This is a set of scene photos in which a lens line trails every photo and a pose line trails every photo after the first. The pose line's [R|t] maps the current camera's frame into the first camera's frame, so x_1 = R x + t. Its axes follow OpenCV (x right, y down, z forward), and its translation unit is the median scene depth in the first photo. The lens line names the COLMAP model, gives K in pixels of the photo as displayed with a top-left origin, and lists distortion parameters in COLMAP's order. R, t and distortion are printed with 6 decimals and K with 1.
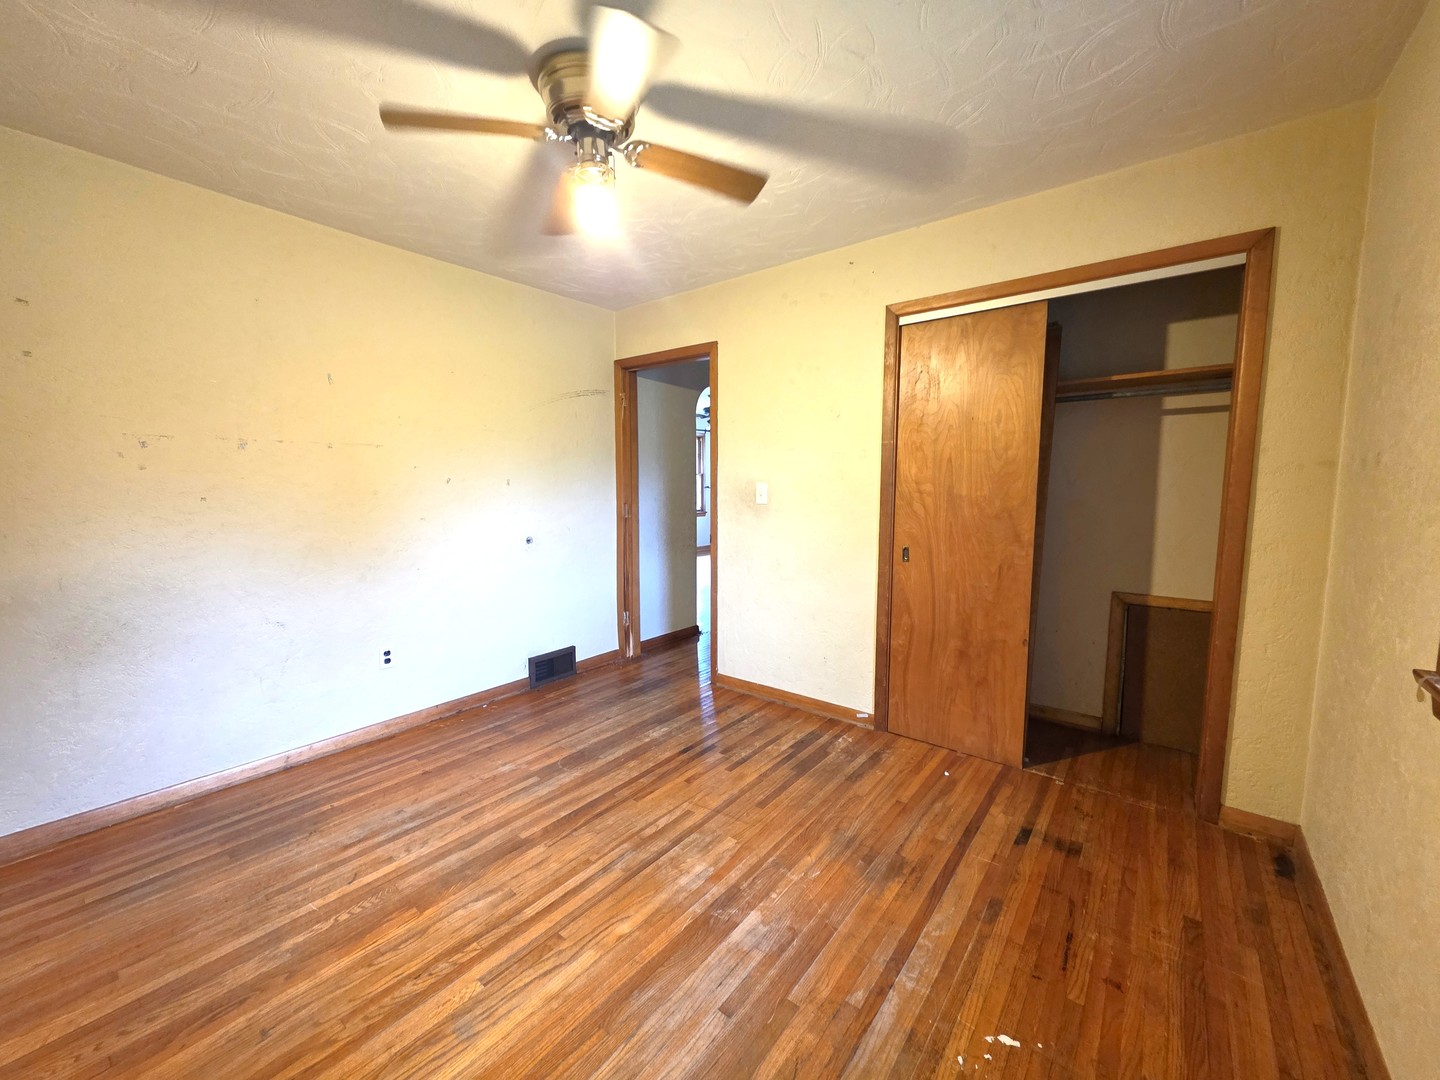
lens RADIAL K [[571.3, 0, 720.0], [0, 571.3, 540.0], [0, 0, 1]] dist [0.009693, 0.000091]
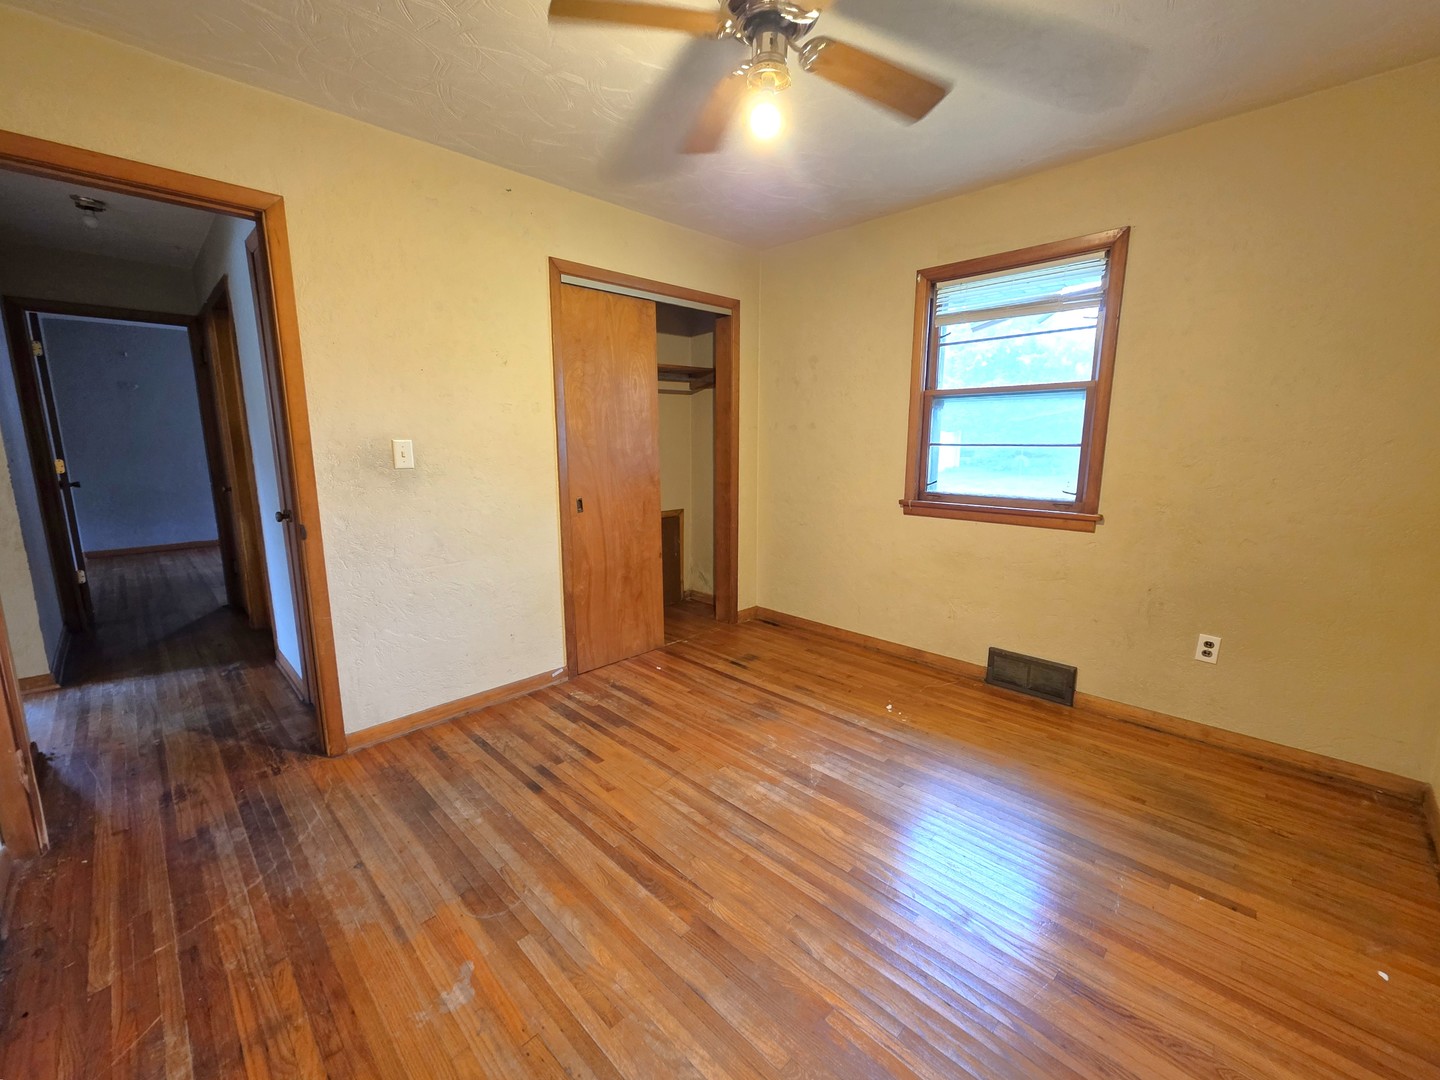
lens RADIAL K [[571.3, 0, 720.0], [0, 571.3, 540.0], [0, 0, 1]] dist [0.009693, 0.000091]
pose [[0.128415, -0.176474, 0.975893, -0.788277], [0.109496, 0.980547, 0.162907, -0.066104], [-0.985657, 0.085937, 0.145240, 0.662957]]
